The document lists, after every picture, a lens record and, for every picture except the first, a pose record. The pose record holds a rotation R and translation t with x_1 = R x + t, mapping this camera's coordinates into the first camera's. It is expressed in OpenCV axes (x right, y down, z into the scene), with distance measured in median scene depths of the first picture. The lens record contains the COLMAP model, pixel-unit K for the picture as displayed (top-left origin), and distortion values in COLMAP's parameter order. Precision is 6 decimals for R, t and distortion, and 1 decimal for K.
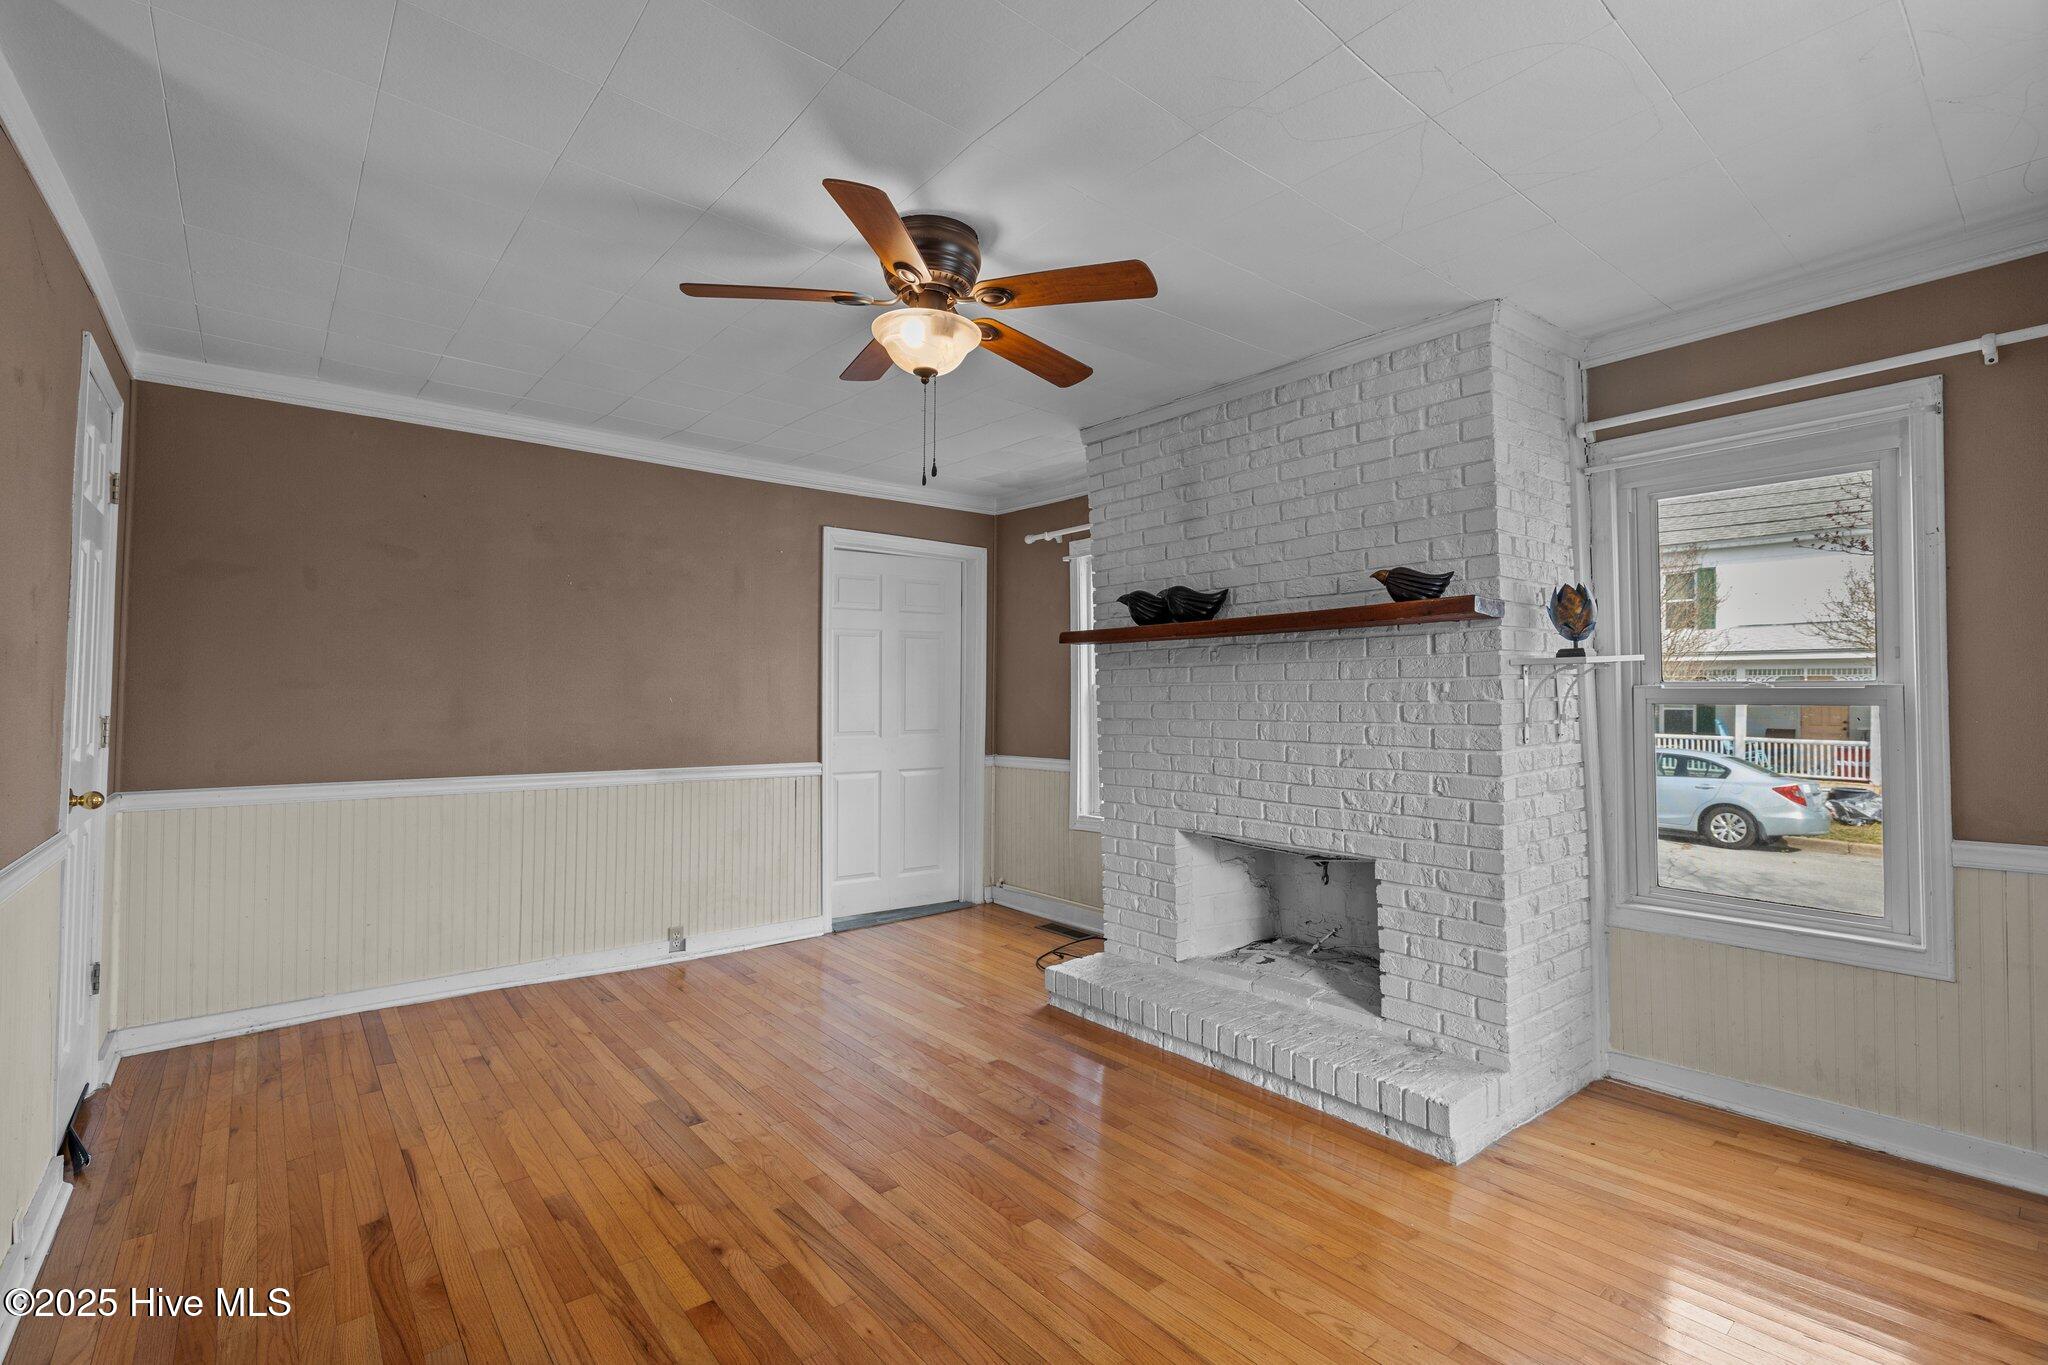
lens RADIAL K [[924.8, 0, 1024.9], [0, 924.8, 691.9], [0, 0, 1]] dist [-0.000934, -0.002455]
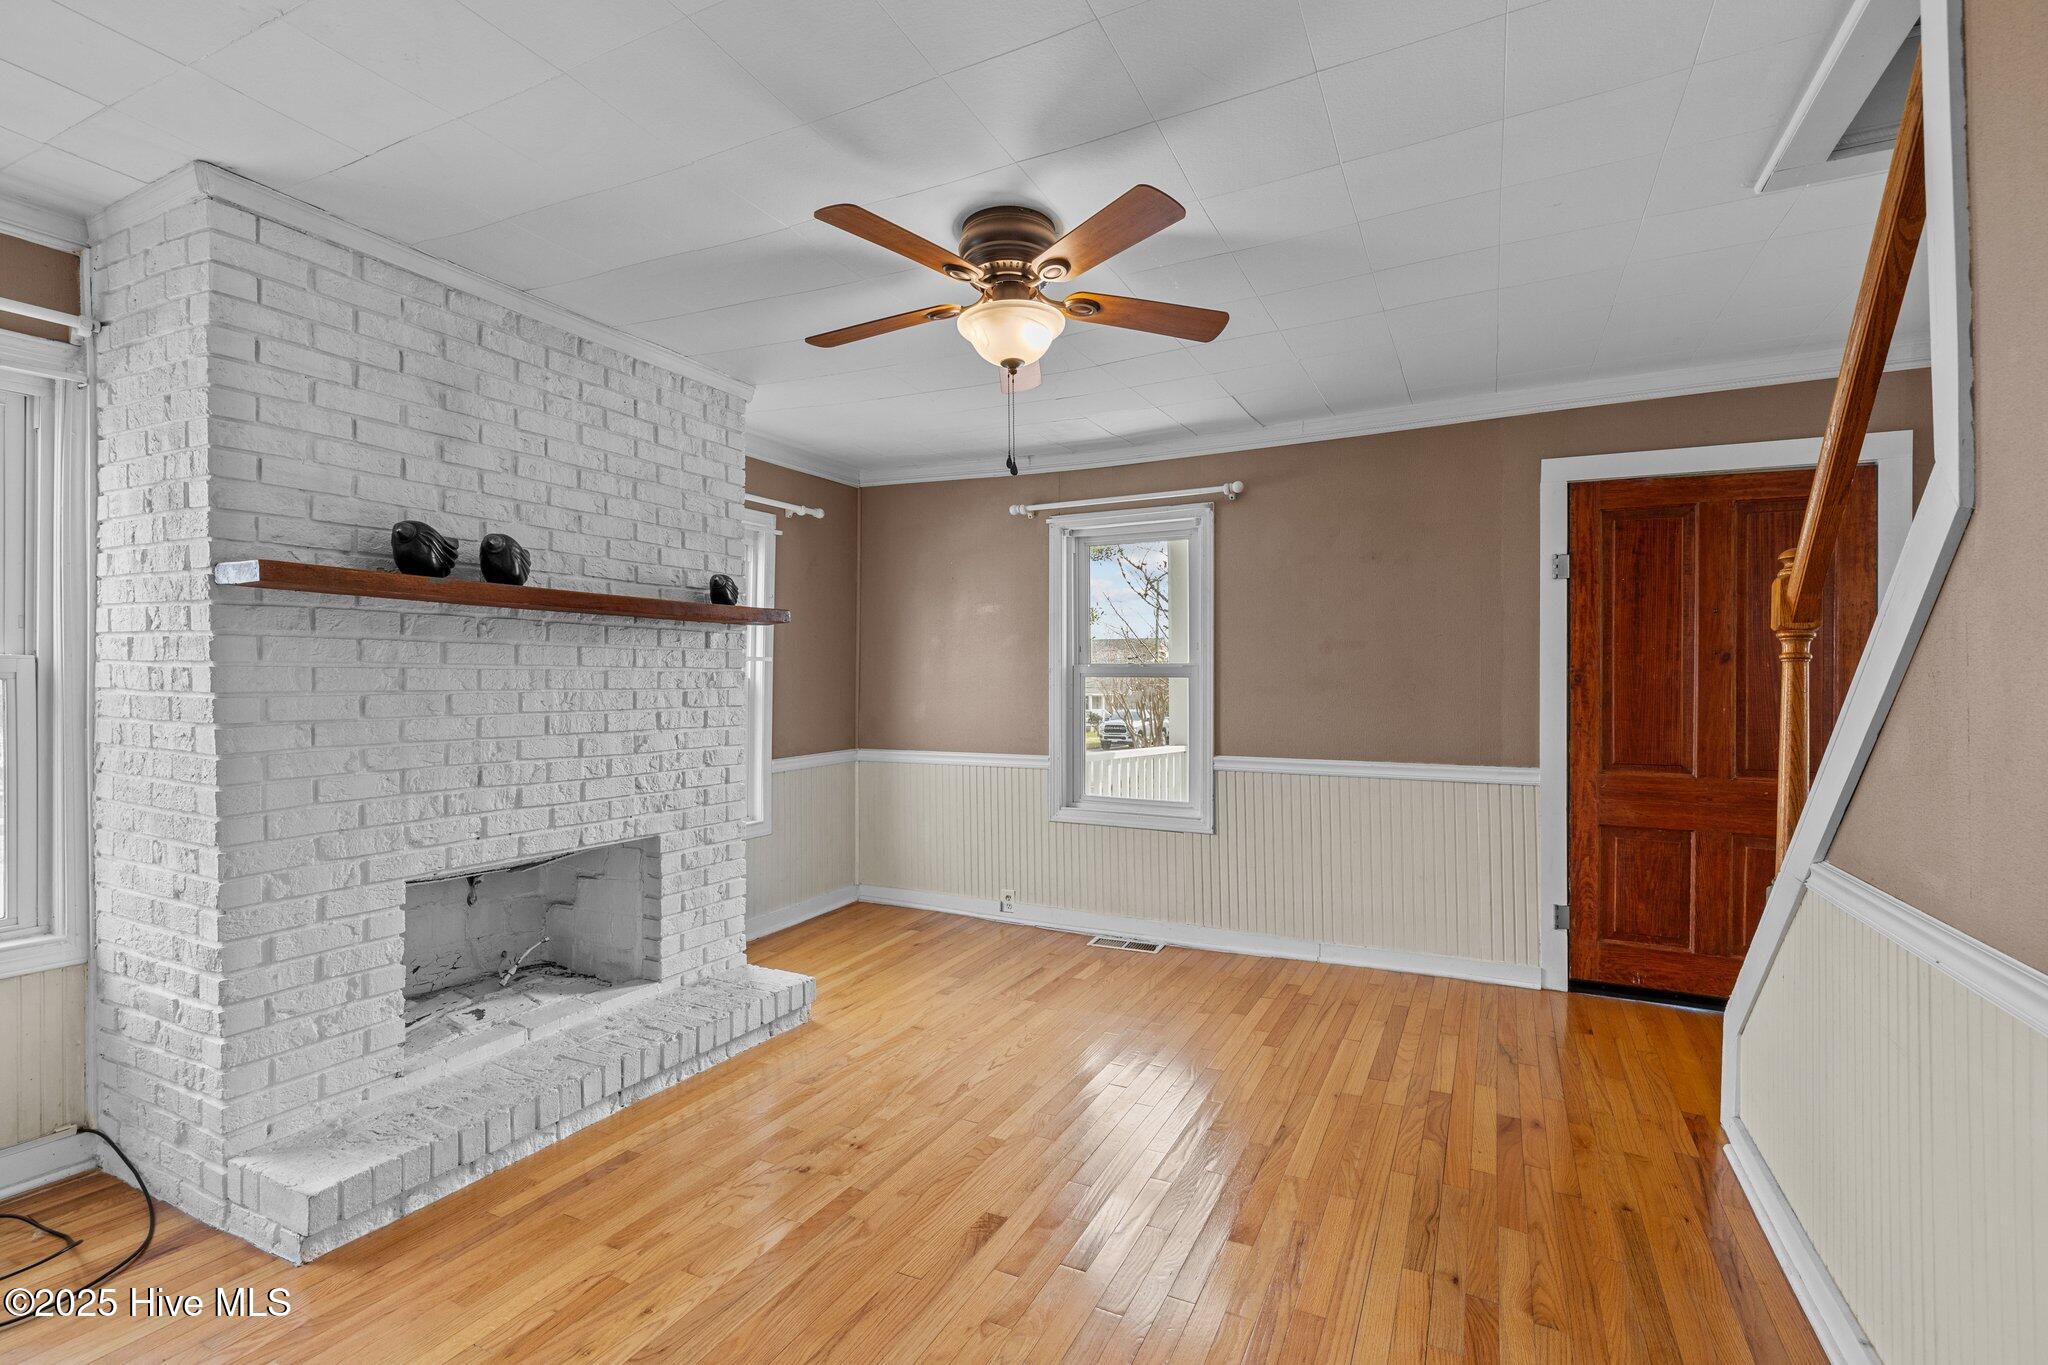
lens RADIAL K [[924.8, 0, 1030.8], [0, 924.8, 684.5], [0, 0, 1]] dist [-0.000934, -0.002455]
pose [[-0.405525, 0.000738, 0.914084, -0.747398], [-0.005534, 0.999979, -0.003263, 0.006267], [-0.914067, -0.006382, -0.405512, 0.999371]]
